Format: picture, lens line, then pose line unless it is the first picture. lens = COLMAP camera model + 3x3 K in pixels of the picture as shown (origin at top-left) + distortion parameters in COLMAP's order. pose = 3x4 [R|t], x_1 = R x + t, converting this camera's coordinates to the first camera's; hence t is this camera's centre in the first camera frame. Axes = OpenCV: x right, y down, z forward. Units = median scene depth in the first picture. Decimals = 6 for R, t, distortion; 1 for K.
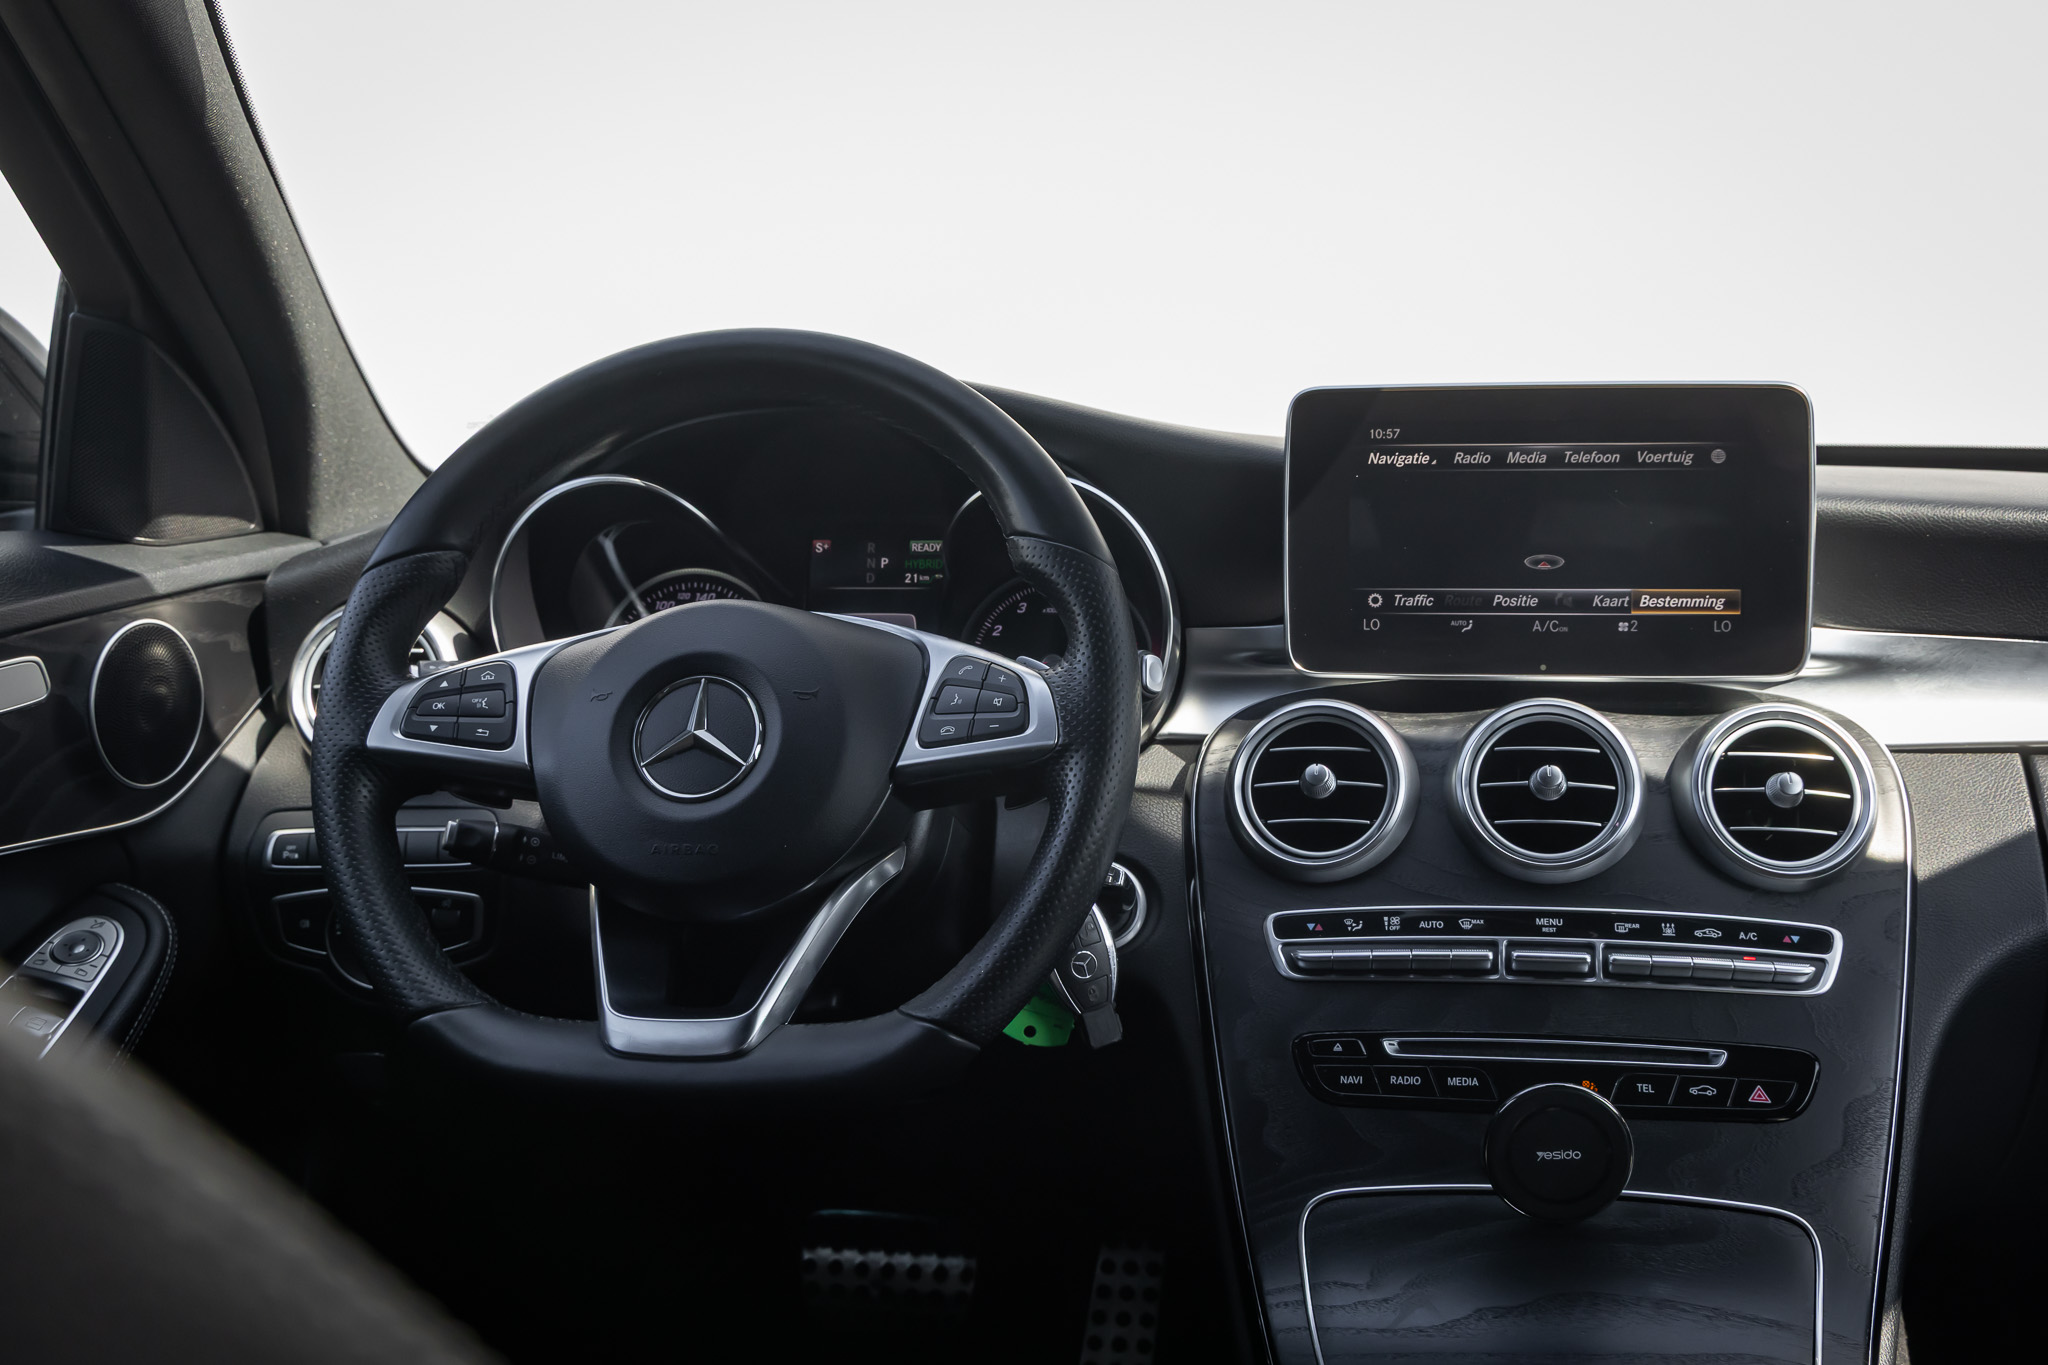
lens RADIAL K [[2297.3, 0, 1042.0], [0, 2297.3, 679.2], [0, 0, 1]] dist [-0.011130, 0.000000]
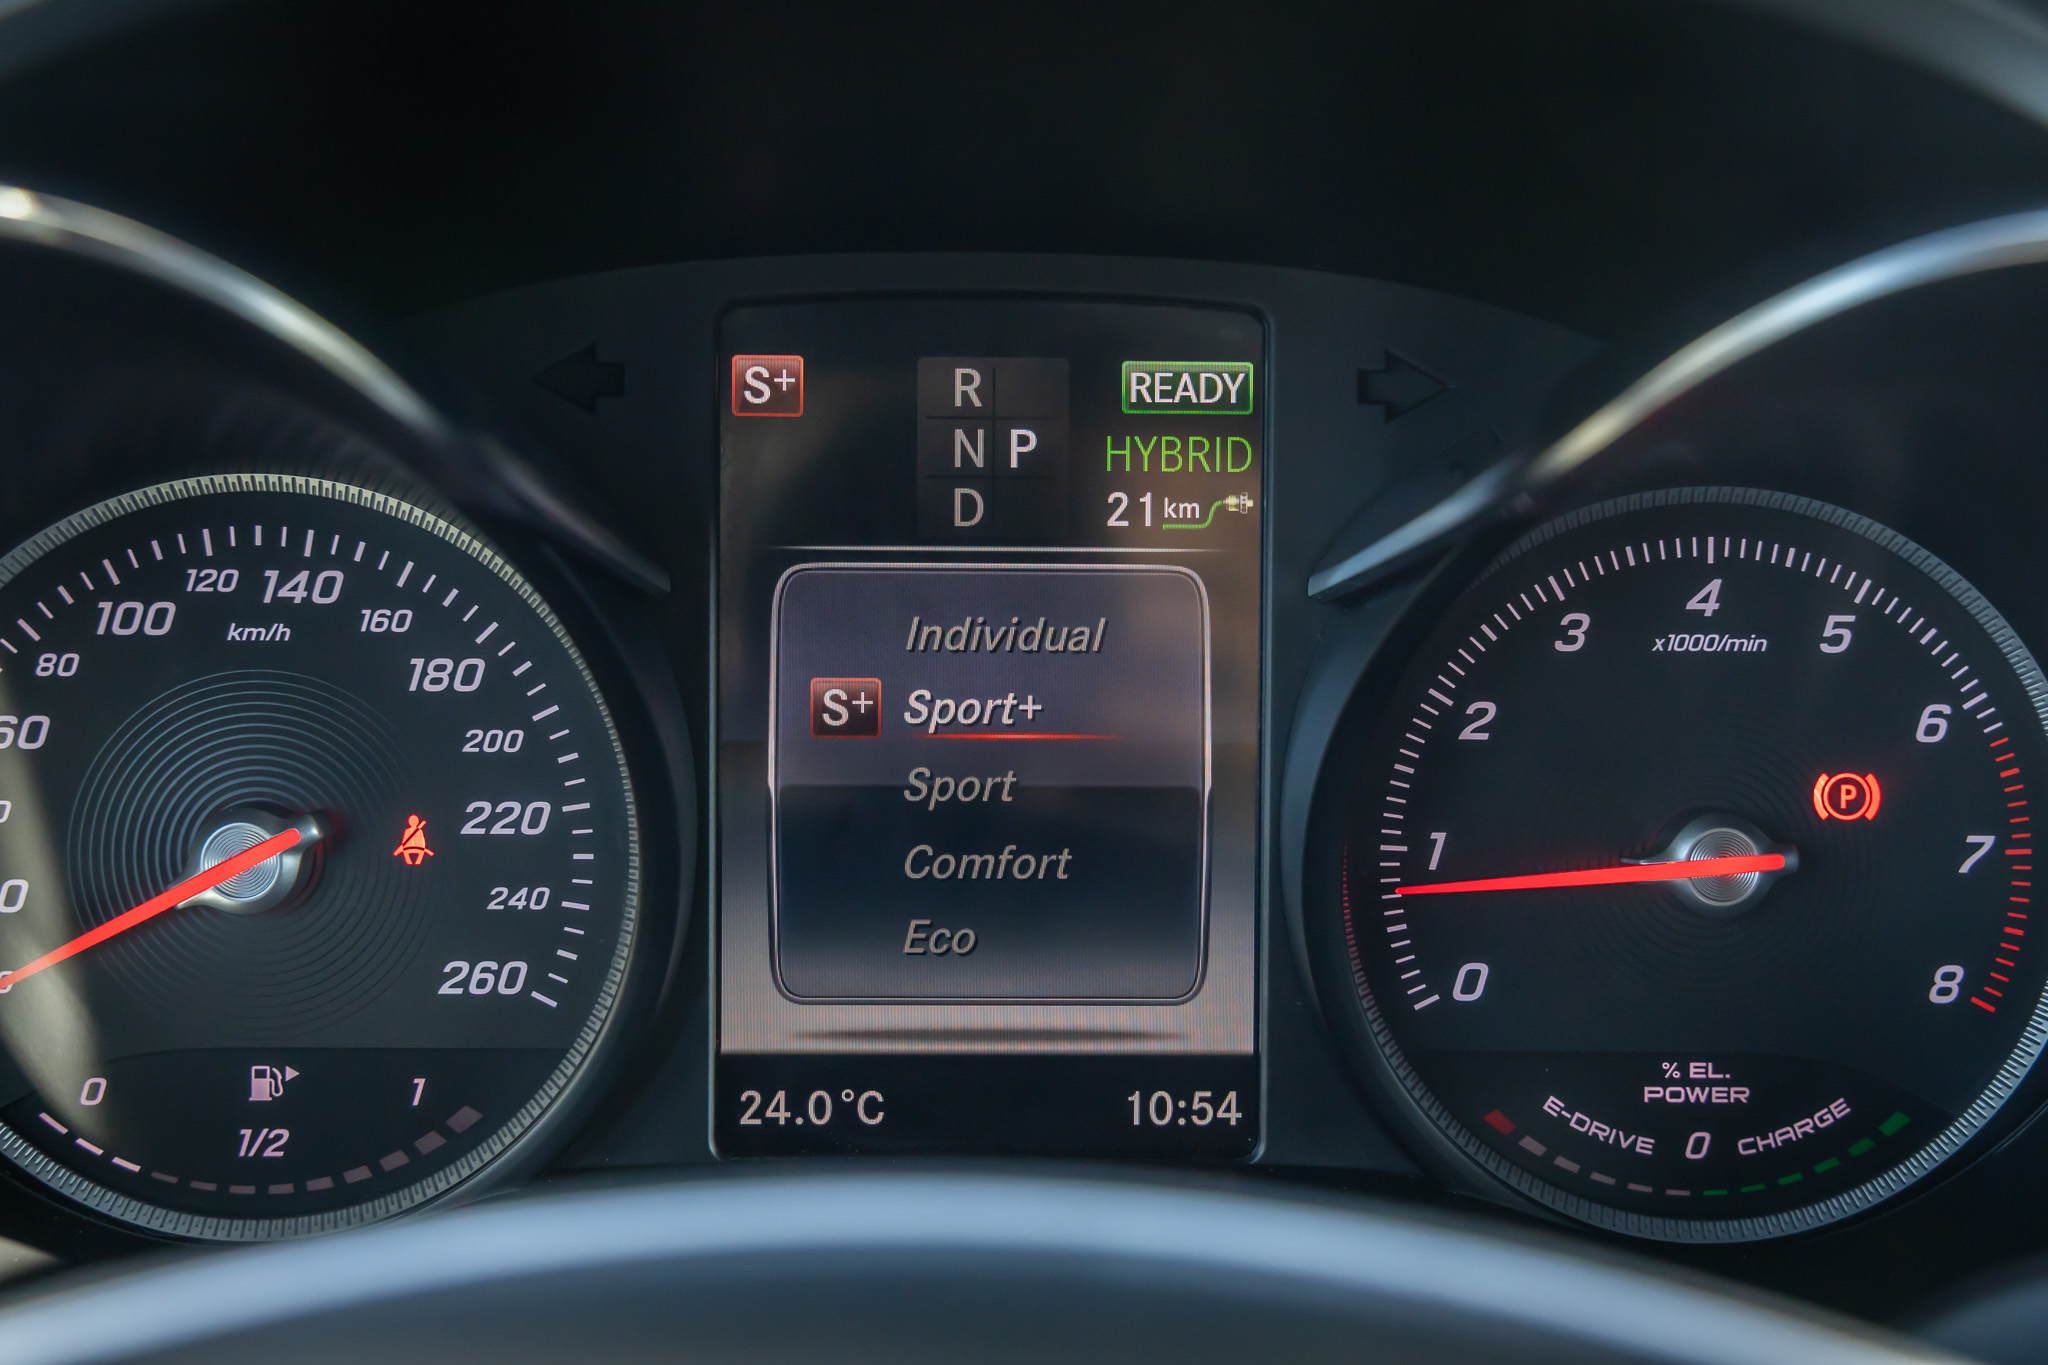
lens RADIAL K [[2896.8, 0, 1011.9], [0, 2896.8, 678.8], [0, 0, 1]] dist [0.015059, 0.000000]
pose [[0.984974, -0.025402, 0.170826, -0.148749], [-0.005042, 0.984473, 0.175464, -0.097169], [-0.172630, -0.173688, 0.969552, 0.810508]]
